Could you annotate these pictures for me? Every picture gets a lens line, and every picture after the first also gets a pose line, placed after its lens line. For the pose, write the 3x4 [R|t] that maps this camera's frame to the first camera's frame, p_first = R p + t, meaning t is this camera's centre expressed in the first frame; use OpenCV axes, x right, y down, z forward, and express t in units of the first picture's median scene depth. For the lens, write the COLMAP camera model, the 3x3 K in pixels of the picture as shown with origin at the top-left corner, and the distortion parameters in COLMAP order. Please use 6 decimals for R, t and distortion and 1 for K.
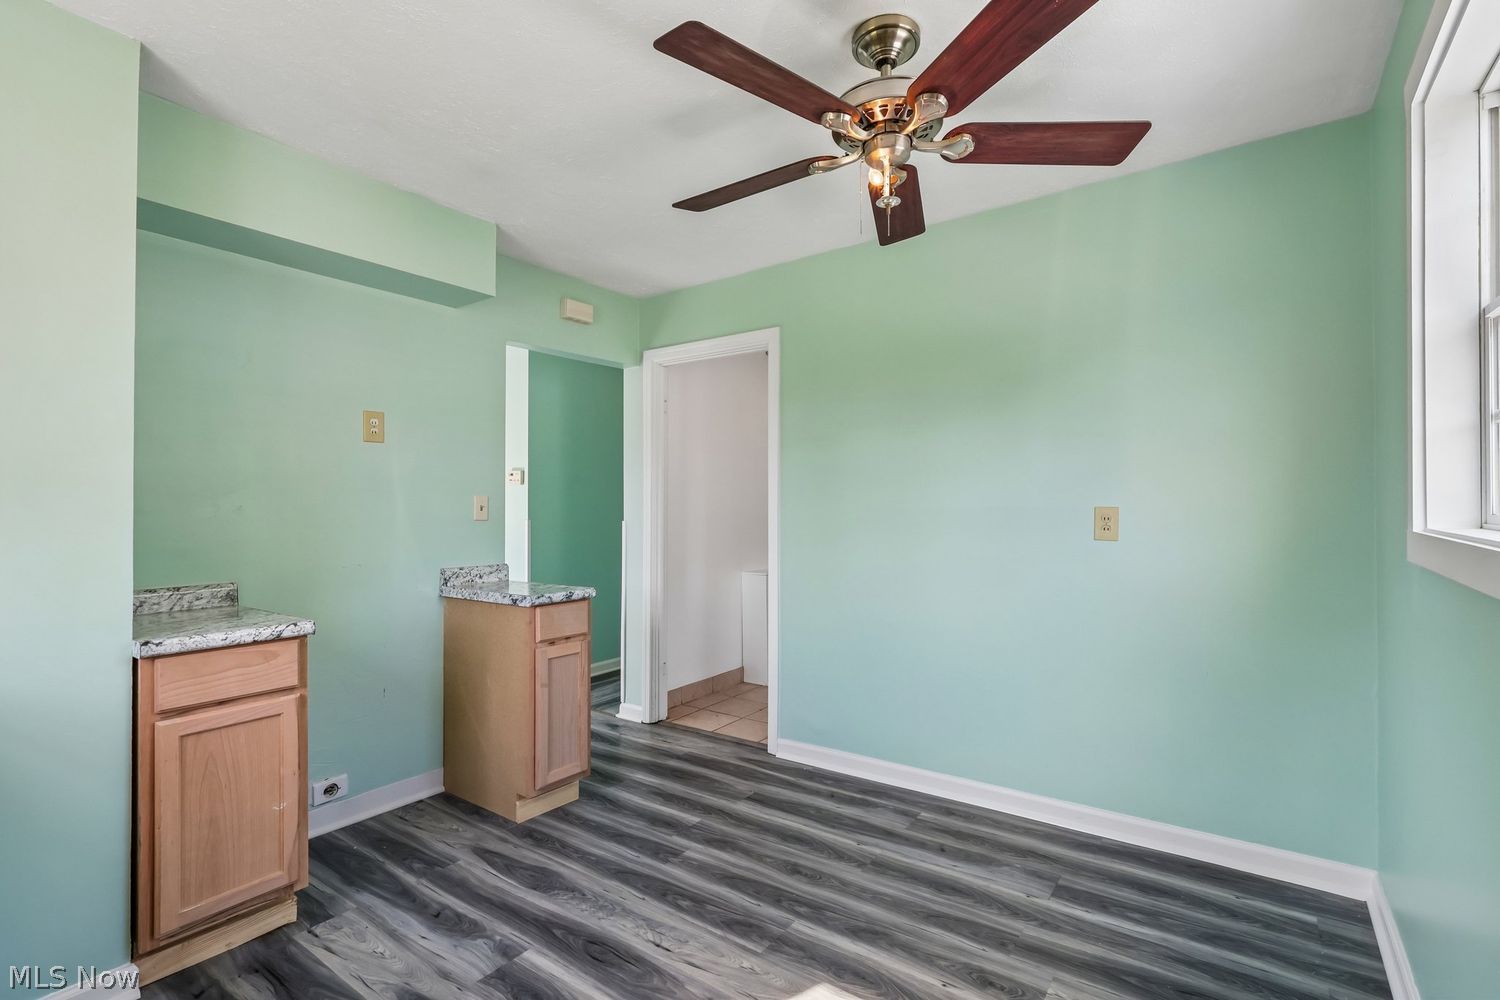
lens RADIAL K [[696.5, 0, 751.2], [0, 696.5, 500.9], [0, 0, 1]] dist [-0.007447, 0.003404]
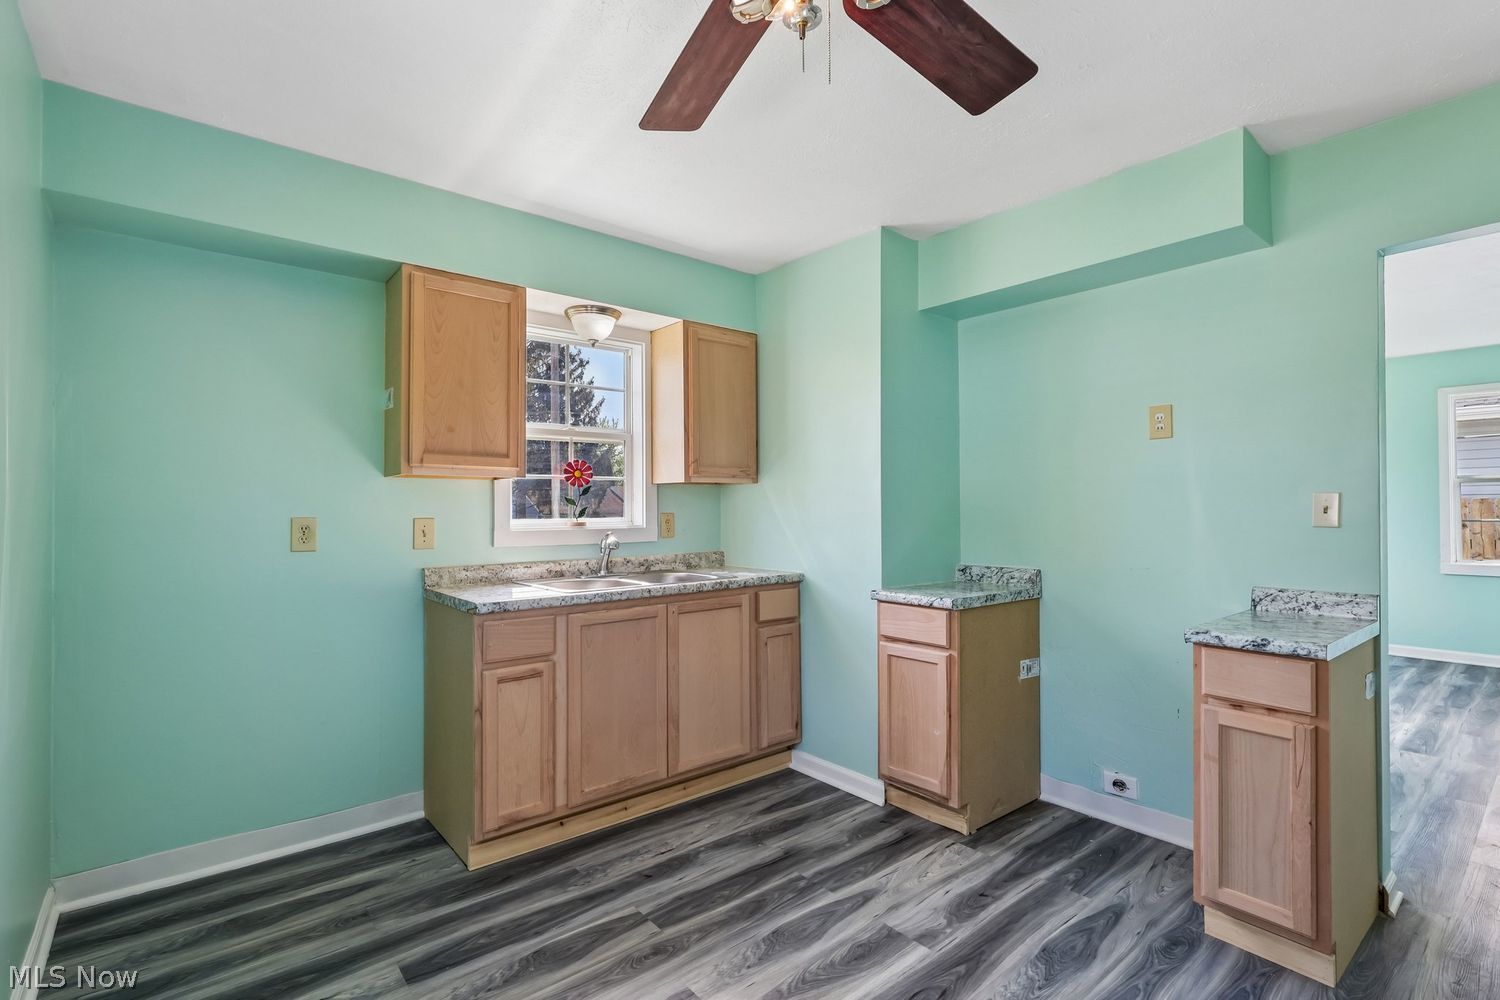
lens RADIAL K [[696.5, 0, 741.8], [0, 696.5, 500.4], [0, 0, 1]] dist [-0.007447, 0.003404]
pose [[-0.261821, -0.007727, -0.965085, 0.636494], [0.010778, 0.999882, -0.010930, 0.003024], [0.965056, -0.013263, -0.261707, 0.884849]]
